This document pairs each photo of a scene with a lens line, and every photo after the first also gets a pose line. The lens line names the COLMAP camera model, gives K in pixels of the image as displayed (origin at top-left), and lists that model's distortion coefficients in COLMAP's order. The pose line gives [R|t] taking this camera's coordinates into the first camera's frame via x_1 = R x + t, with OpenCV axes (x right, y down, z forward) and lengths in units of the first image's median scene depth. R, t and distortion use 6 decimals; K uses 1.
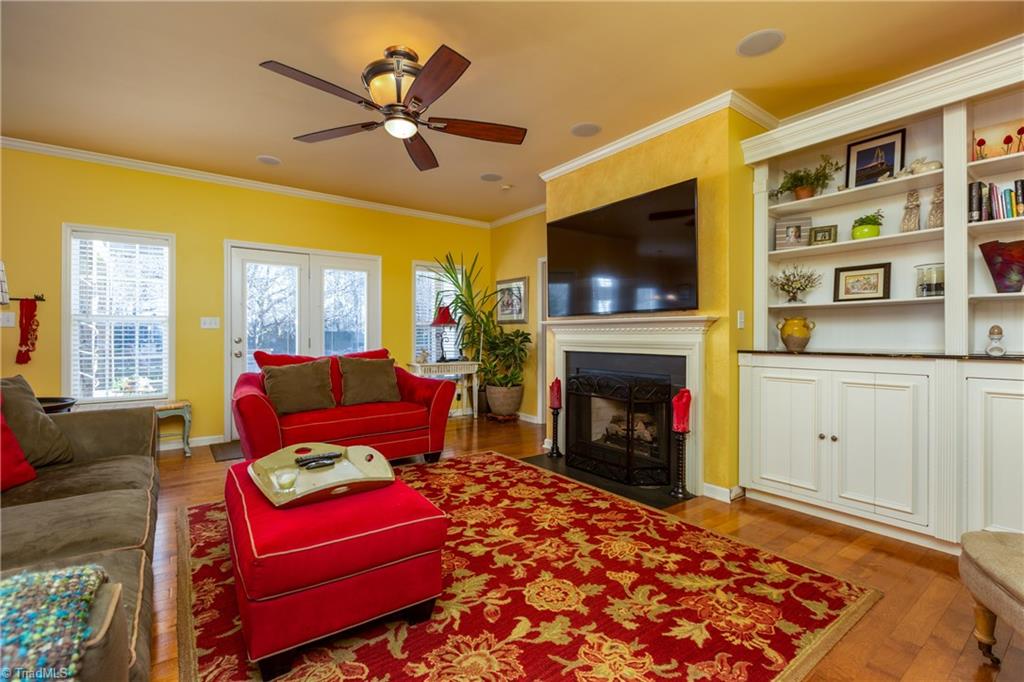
lens RADIAL K [[458.1, 0, 511.7], [0, 458.1, 336.0], [0, 0, 1]] dist [0.002994, -0.000252]
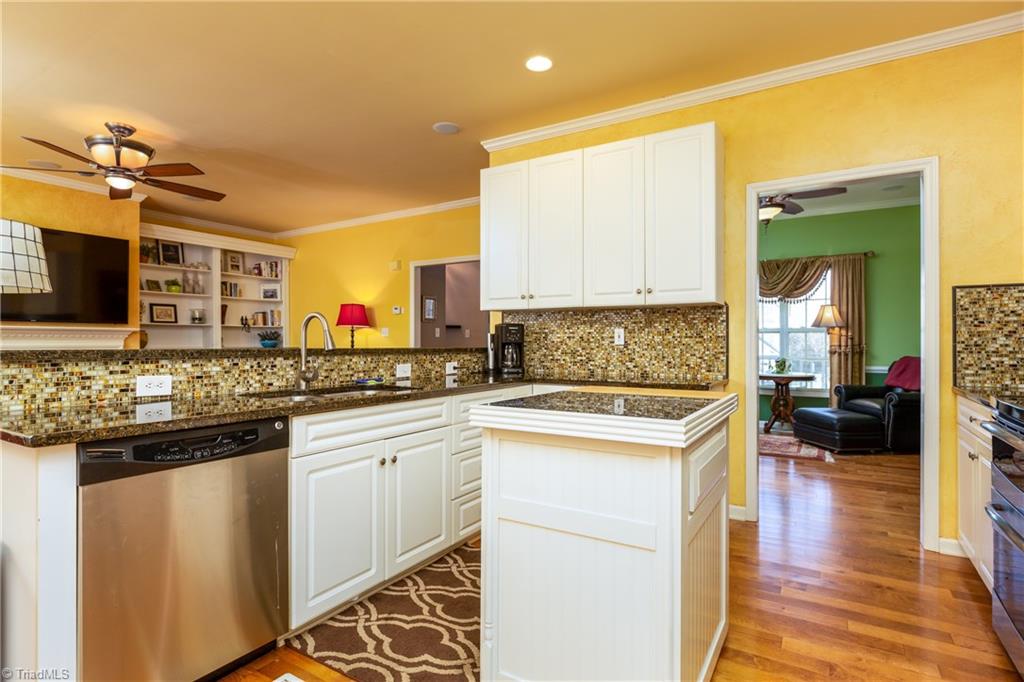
lens RADIAL K [[529.7, 0, 512.0], [0, 529.7, 341.0], [0, 0, 1]] dist [0.002618, 0.000421]
pose [[-0.368961, 0.000355, 0.929445, -1.768855], [0.001588, 0.999999, 0.000249, 0.002373], [-0.929444, 0.001568, -0.368961, 0.449927]]
